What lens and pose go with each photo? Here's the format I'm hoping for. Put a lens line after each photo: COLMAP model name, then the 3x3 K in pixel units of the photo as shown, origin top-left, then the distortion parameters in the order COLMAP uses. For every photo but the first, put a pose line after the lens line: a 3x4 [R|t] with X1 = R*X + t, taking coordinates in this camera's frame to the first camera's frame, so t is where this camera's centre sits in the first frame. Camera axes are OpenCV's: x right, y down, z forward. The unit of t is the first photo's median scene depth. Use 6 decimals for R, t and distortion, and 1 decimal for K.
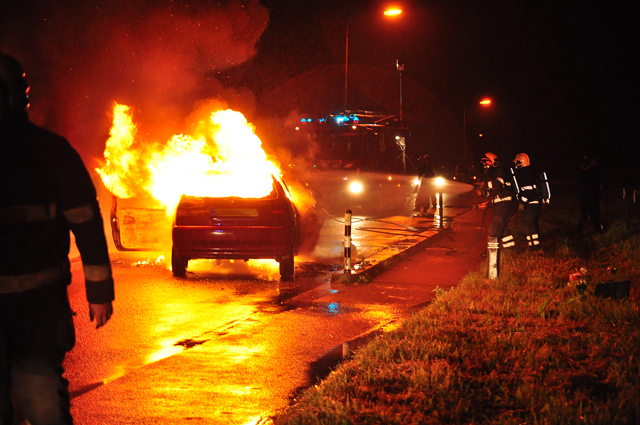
lens RADIAL K [[1337.8, 0, 320.0], [0, 1337.8, 212.5], [0, 0, 1]] dist [0.330499, -0.003170]
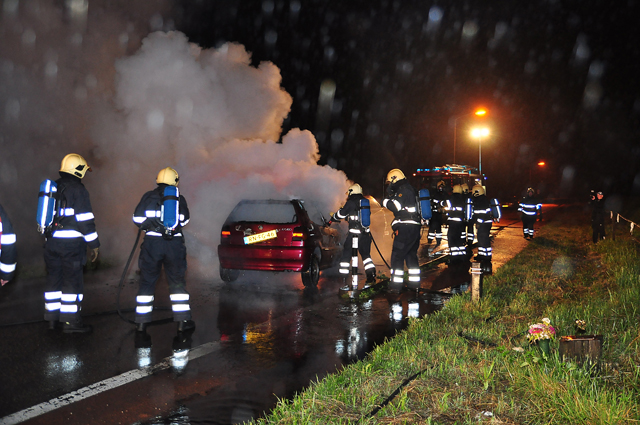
lens RADIAL K [[599.0, 0, 320.0], [0, 599.0, 212.5], [0, 0, 1]] dist [-0.022028, 0.064308]
pose [[0.970990, 0.007499, -0.239002, 0.140795], [-0.009026, 0.999945, -0.005293, -0.021663], [0.238949, 0.007297, 0.971005, 0.580178]]
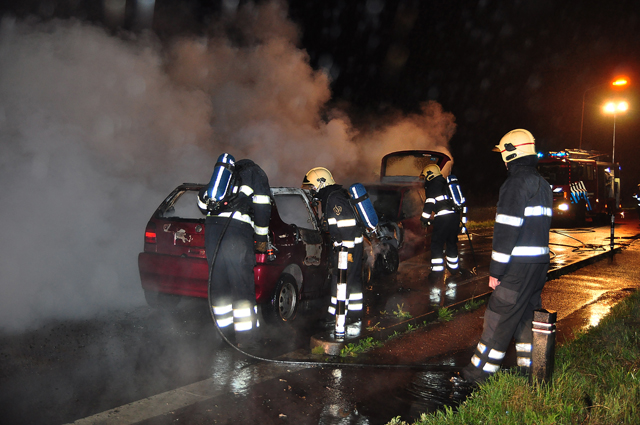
lens RADIAL K [[685.4, 0, 320.0], [0, 685.4, 212.5], [0, 0, 1]] dist [0.032487, 0.034267]
pose [[0.923318, 0.044766, -0.381418, 0.175494], [-0.043872, 0.998976, 0.011046, -0.027819], [0.381522, 0.006535, 0.924337, 0.800619]]
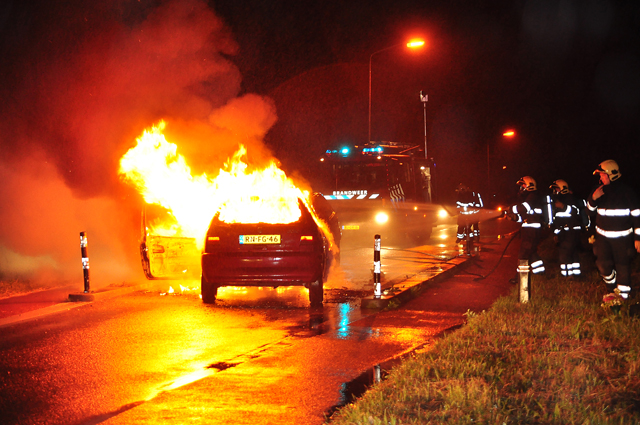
lens RADIAL K [[1337.8, 0, 320.0], [0, 1337.8, 212.5], [0, 0, 1]] dist [0.330499, -0.003170]
pose [[0.999763, -0.012992, -0.017485, -0.004562], [0.012528, 0.999573, -0.026400, 0.008622], [0.017821, 0.026174, 0.999499, 0.000408]]
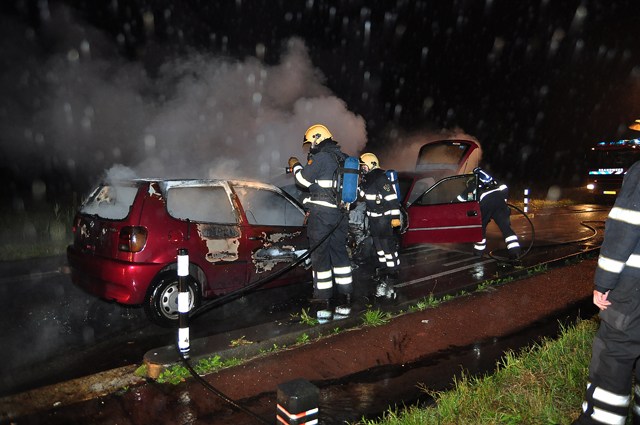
lens RADIAL K [[462.9, 0, 310.9], [0, 462.9, 213.4], [0, 0, 1]] dist [-0.084396, 0.001872]
pose [[0.748594, 0.055857, -0.660671, 0.236852], [-0.018795, 0.997832, 0.063066, -0.037907], [0.662762, -0.034794, 0.748021, 1.069364]]
